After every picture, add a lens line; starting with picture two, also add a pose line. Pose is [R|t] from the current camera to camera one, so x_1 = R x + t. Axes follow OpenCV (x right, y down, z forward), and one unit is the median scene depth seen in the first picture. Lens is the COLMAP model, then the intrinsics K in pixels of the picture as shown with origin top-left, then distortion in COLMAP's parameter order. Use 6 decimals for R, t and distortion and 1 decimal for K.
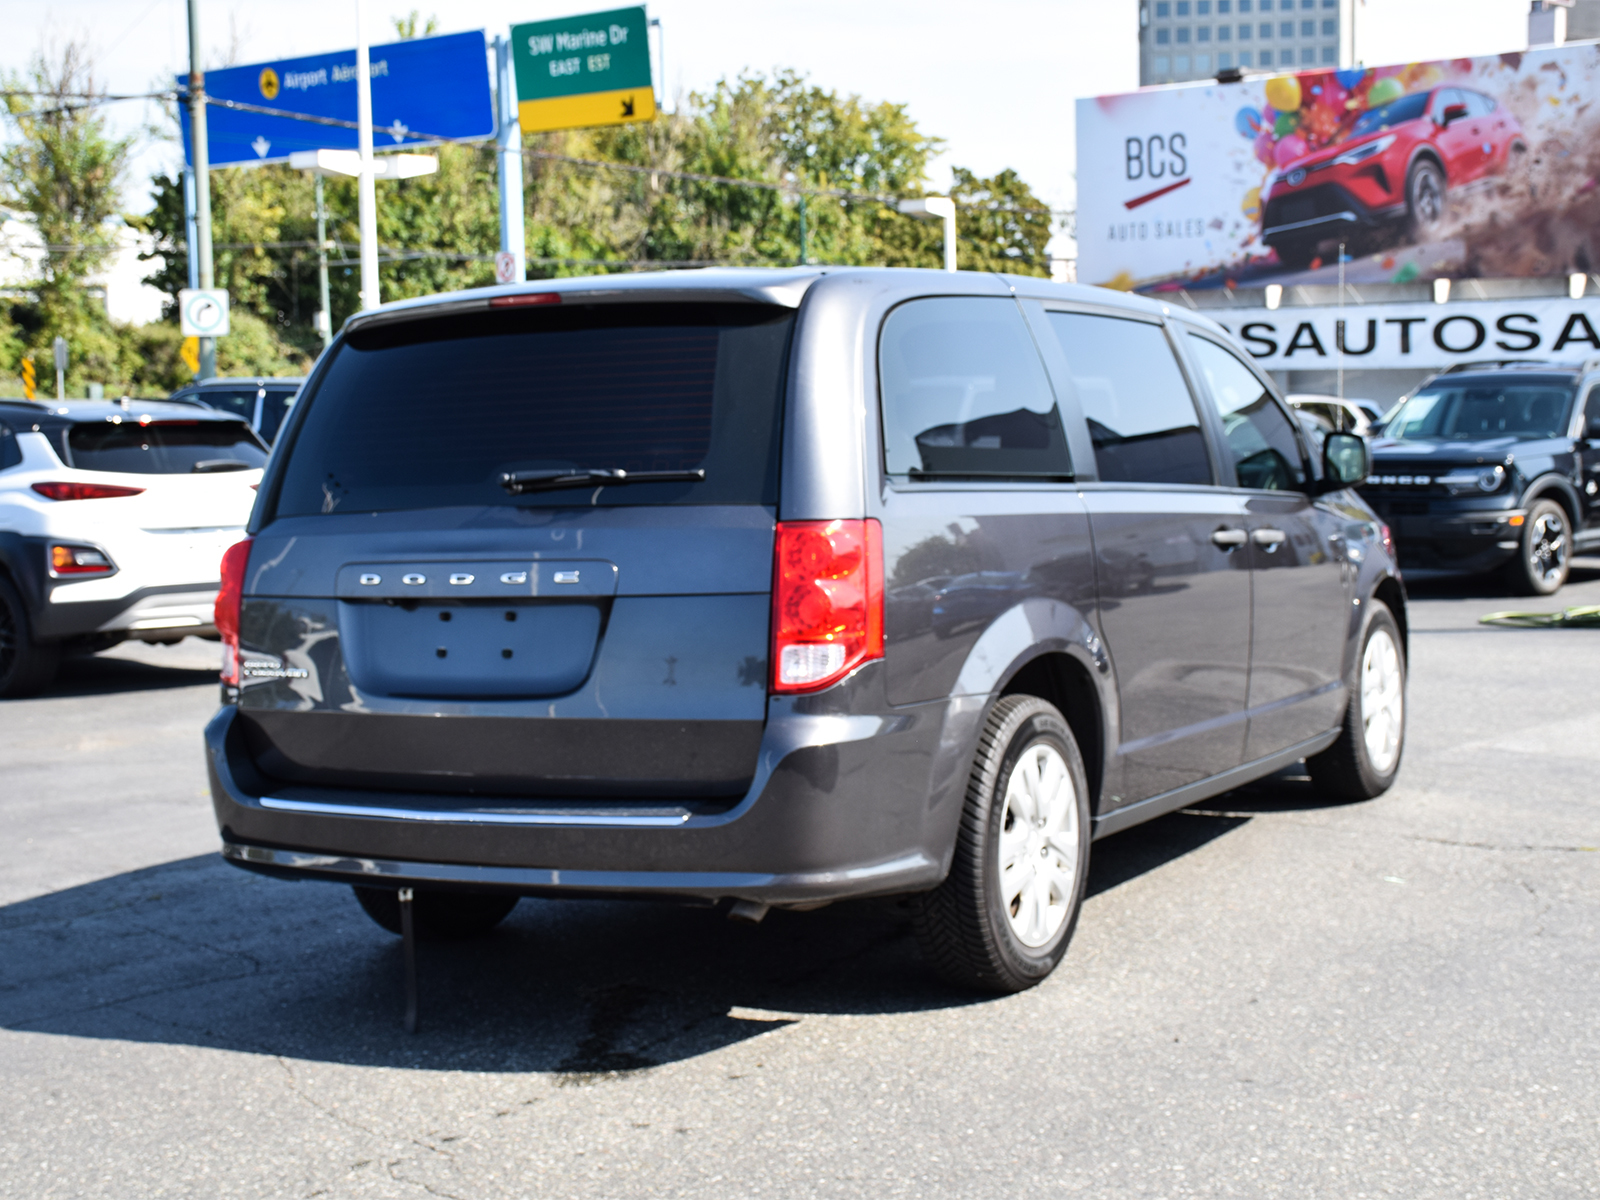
lens RADIAL K [[2502.5, 0, 800.0], [0, 2502.5, 600.0], [0, 0, 1]] dist [-0.000840, 0.137463]
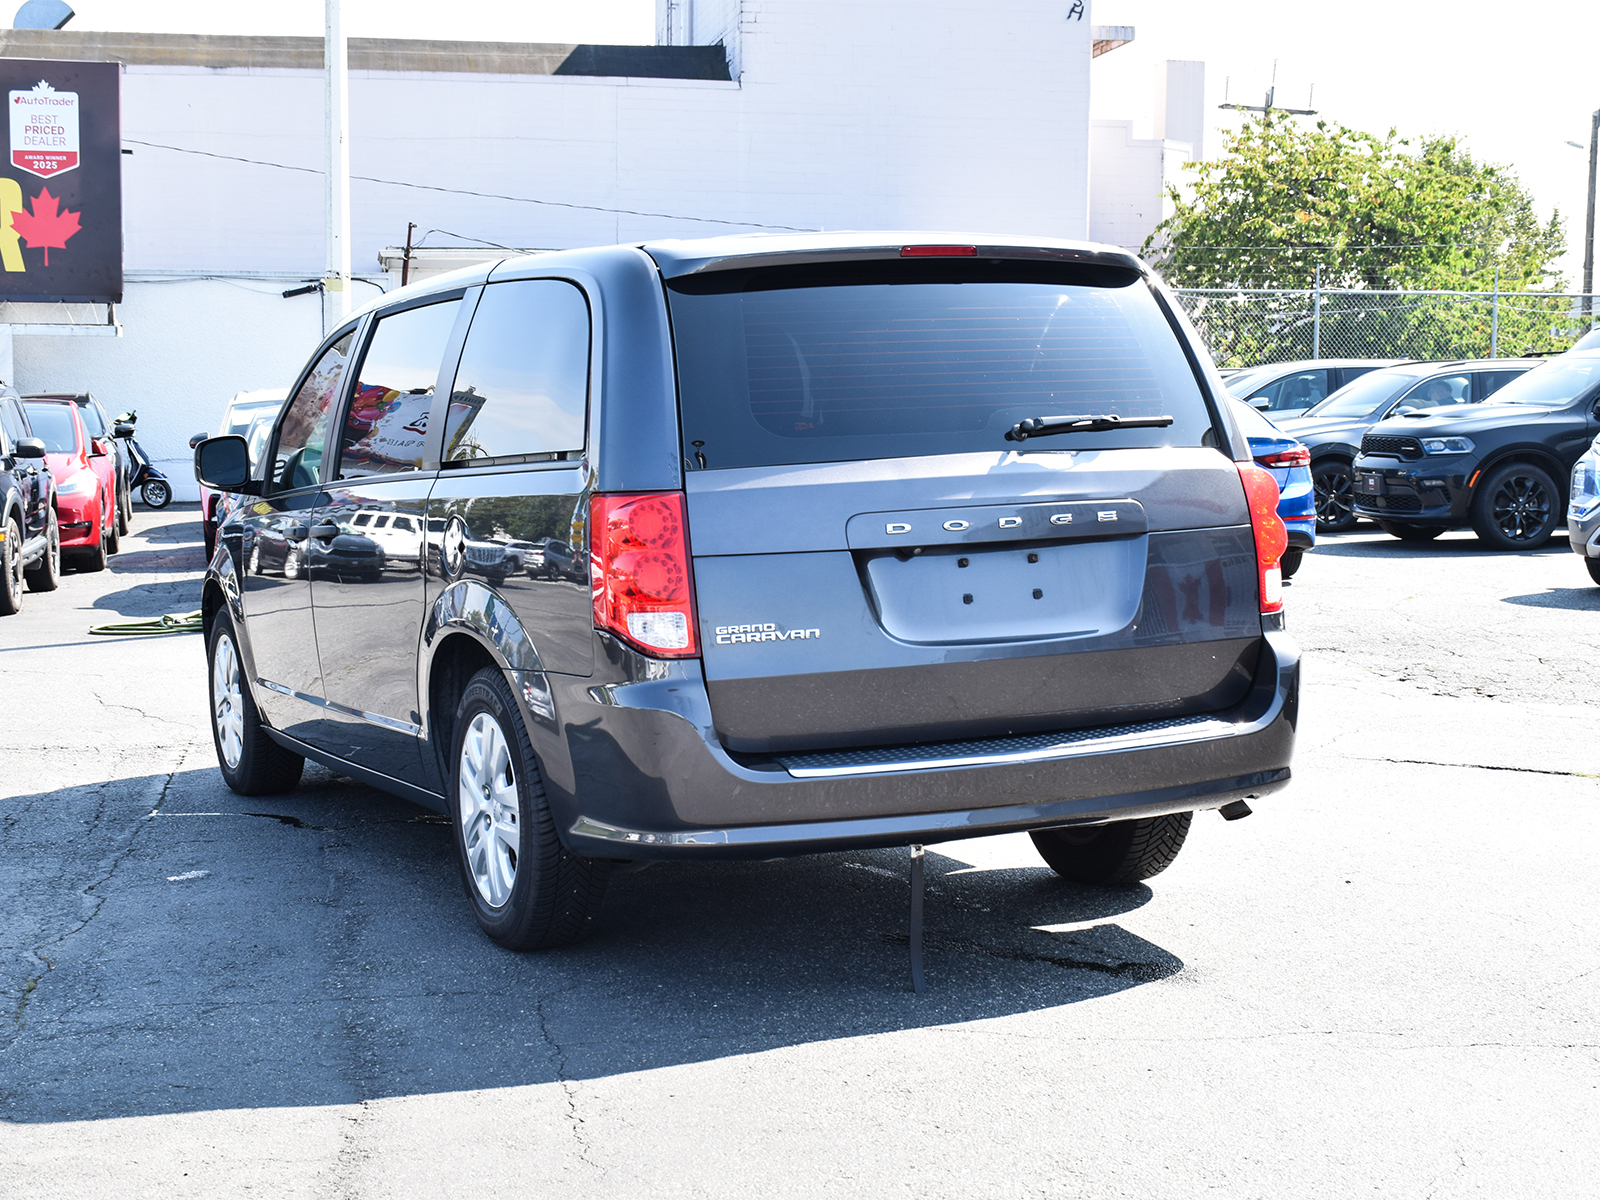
lens RADIAL K [[2545.5, 0, 800.0], [0, 2545.5, 600.0], [0, 0, 1]] dist [-0.010143, 0.095859]
pose [[0.602080, -0.045060, 0.797163, -0.168526], [0.061543, 0.998055, 0.009934, 0.001263], [-0.796061, 0.043079, 0.603682, 0.074914]]
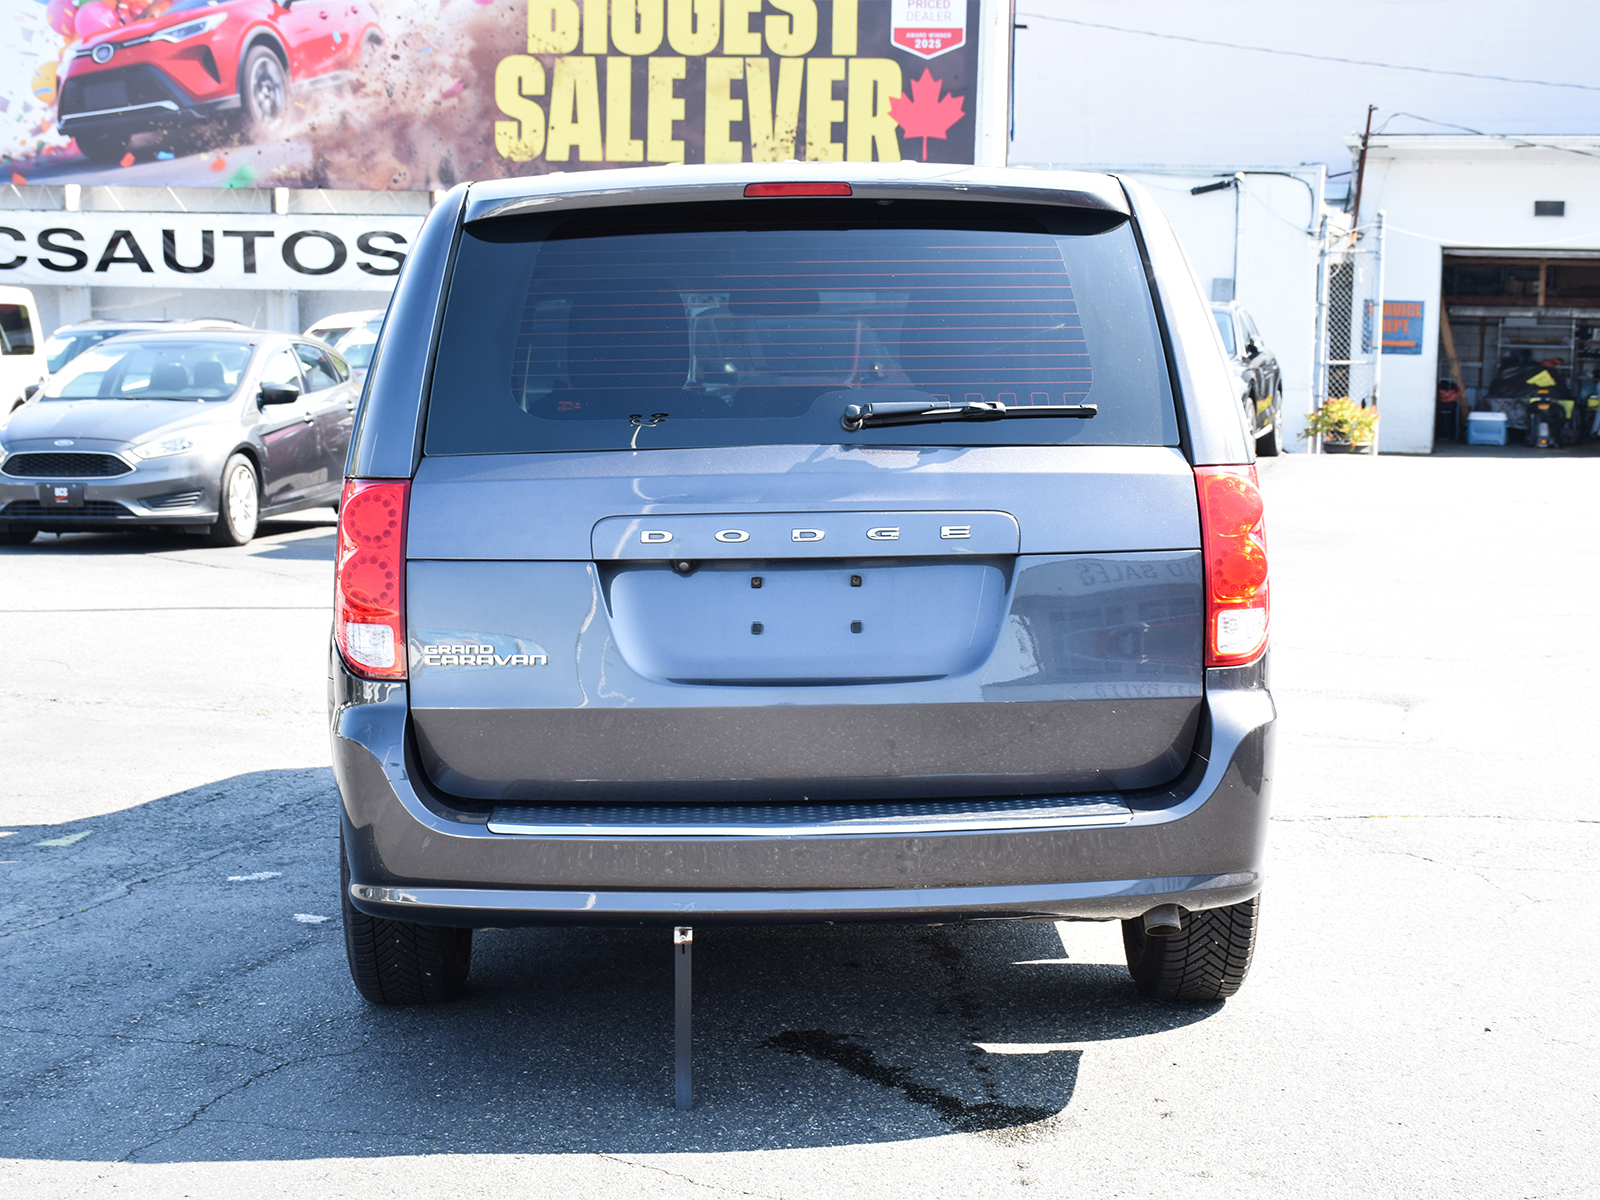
lens RADIAL K [[3014.6, 0, 800.0], [0, 3014.6, 600.0], [0, 0, 1]] dist [-0.029788, 0.117093]
pose [[0.867246, -0.016723, 0.497600, -0.103493], [0.011392, 0.999841, 0.013748, -0.000146], [-0.497750, -0.006254, 0.867298, 0.027186]]
